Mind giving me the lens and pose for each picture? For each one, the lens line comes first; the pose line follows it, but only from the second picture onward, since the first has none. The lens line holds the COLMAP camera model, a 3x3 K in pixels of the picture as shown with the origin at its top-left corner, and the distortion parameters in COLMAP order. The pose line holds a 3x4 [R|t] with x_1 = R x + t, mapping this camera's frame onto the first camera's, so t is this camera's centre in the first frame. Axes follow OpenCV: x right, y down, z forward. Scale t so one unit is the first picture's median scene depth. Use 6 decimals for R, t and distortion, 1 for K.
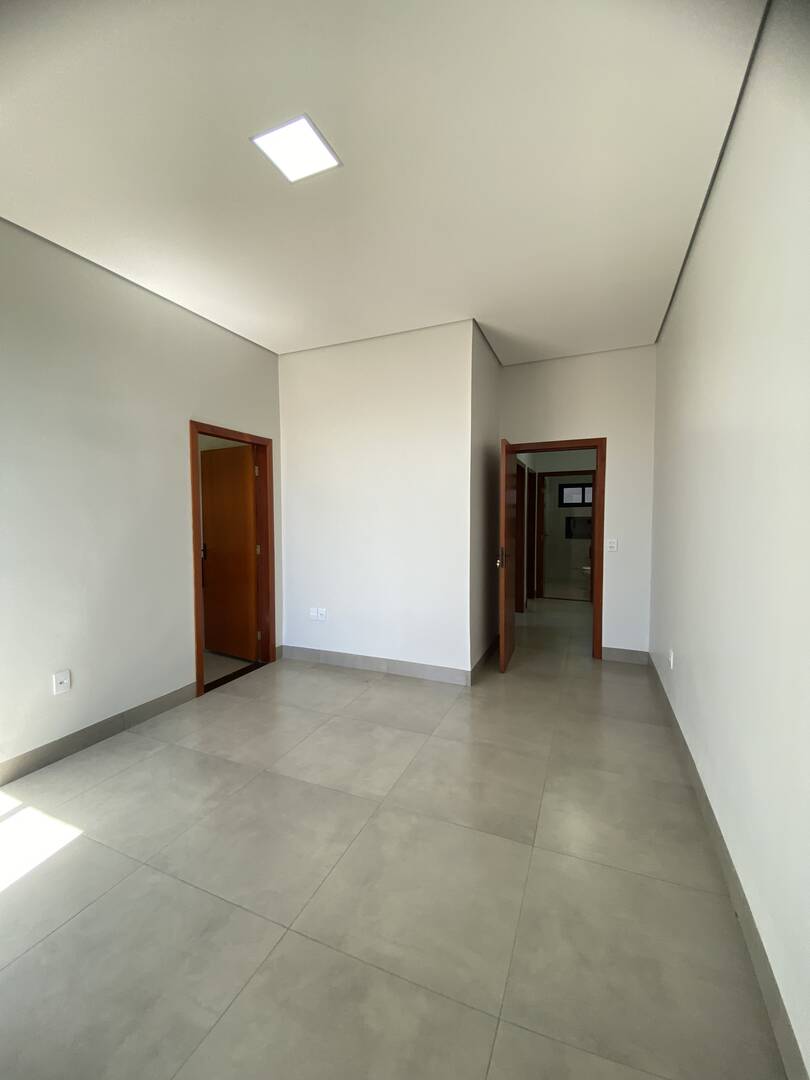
lens RADIAL K [[440.5, 0, 404.2], [0, 440.5, 531.7], [0, 0, 1]] dist [0.018402, -0.018467]
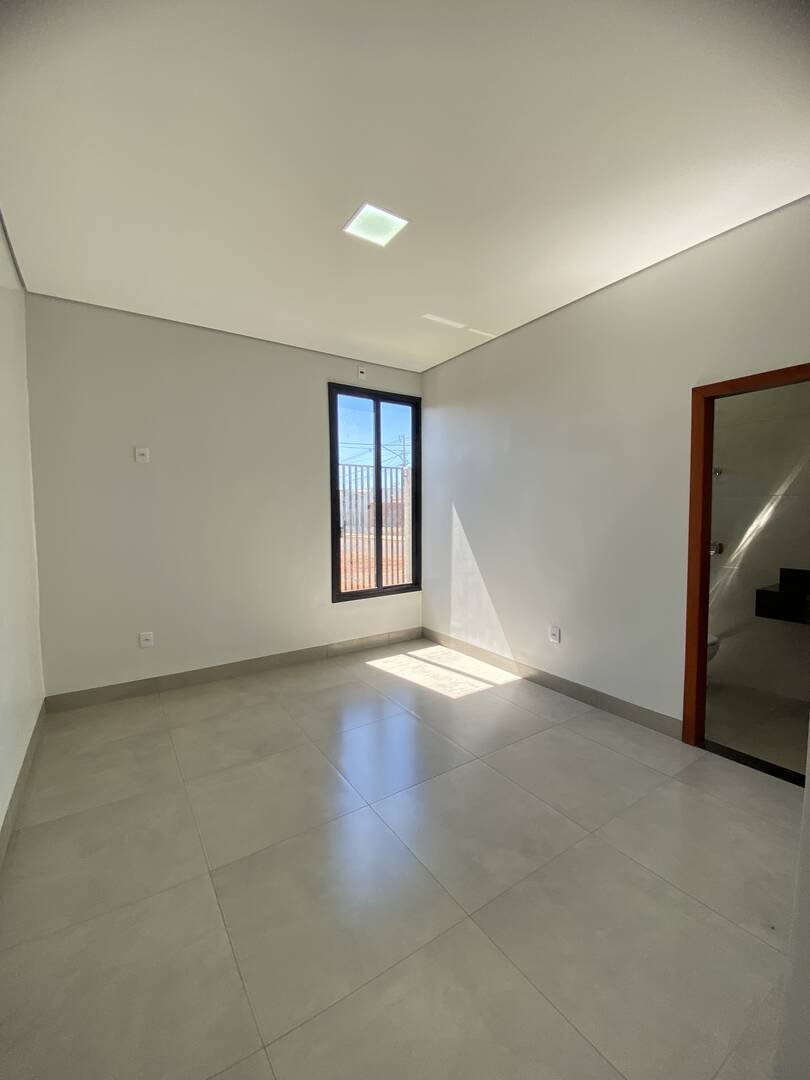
lens RADIAL K [[440.5, 0, 404.2], [0, 440.5, 531.7], [0, 0, 1]] dist [0.018402, -0.018467]
pose [[-0.548376, 0.038298, -0.835355, 0.526130], [-0.026694, 0.997640, 0.063262, -0.040505], [0.835806, 0.056990, -0.546059, 1.180346]]
